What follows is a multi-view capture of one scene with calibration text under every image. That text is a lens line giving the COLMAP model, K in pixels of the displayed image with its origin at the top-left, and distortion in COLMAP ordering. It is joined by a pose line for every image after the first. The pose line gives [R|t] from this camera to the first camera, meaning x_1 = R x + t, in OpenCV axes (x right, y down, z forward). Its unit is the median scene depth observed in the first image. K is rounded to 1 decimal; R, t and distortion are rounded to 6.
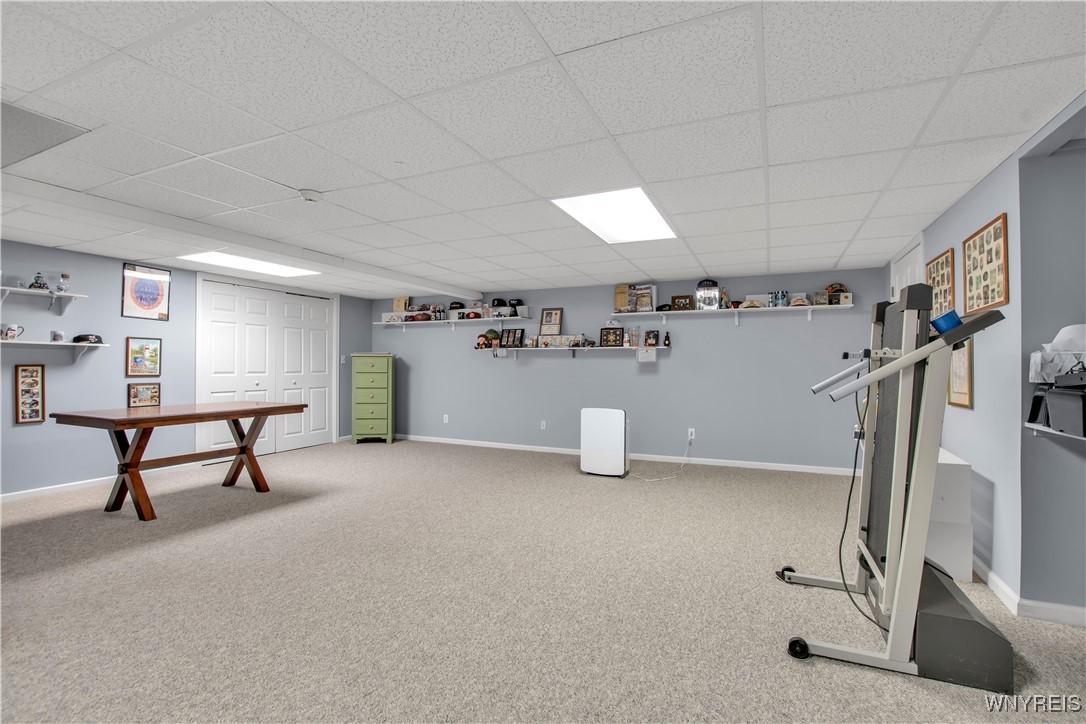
lens RADIAL K [[495.9, 0, 549.8], [0, 495.9, 363.0], [0, 0, 1]] dist [-0.029180, 0.000575]
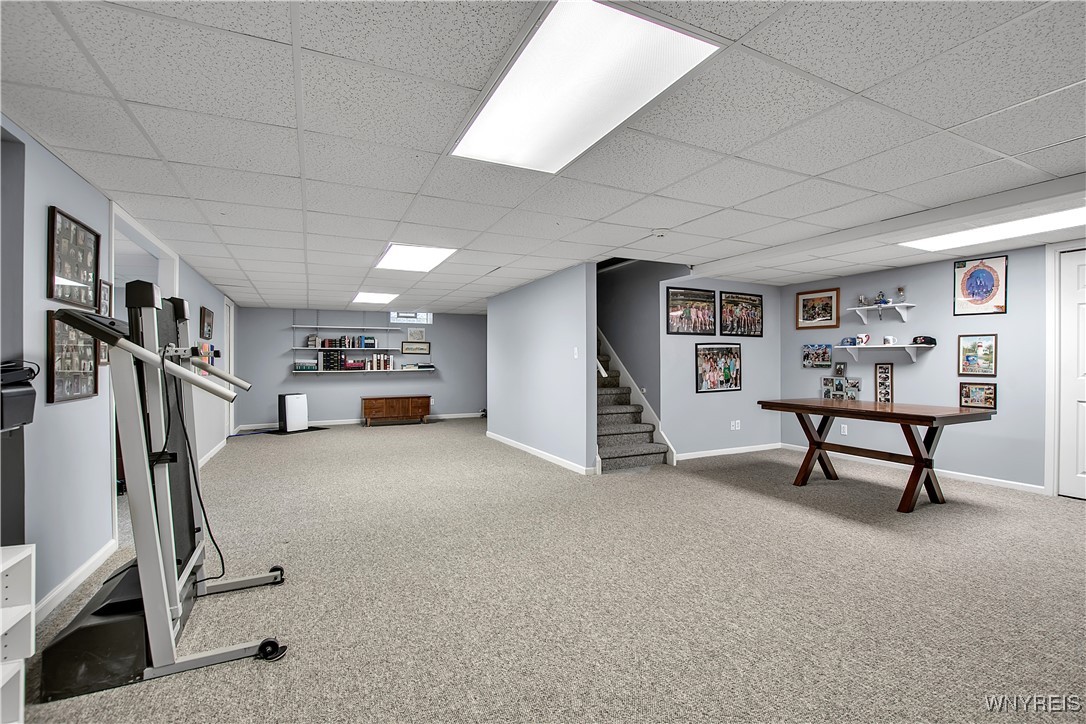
lens RADIAL K [[495.9, 0, 549.8], [0, 495.9, 363.0], [0, 0, 1]] dist [-0.029180, 0.000575]
pose [[-0.641895, -0.000009, -0.766792, 0.447474], [0.002673, 0.999994, -0.002249, 0.002935], [0.766788, -0.003493, -0.641891, 1.032046]]
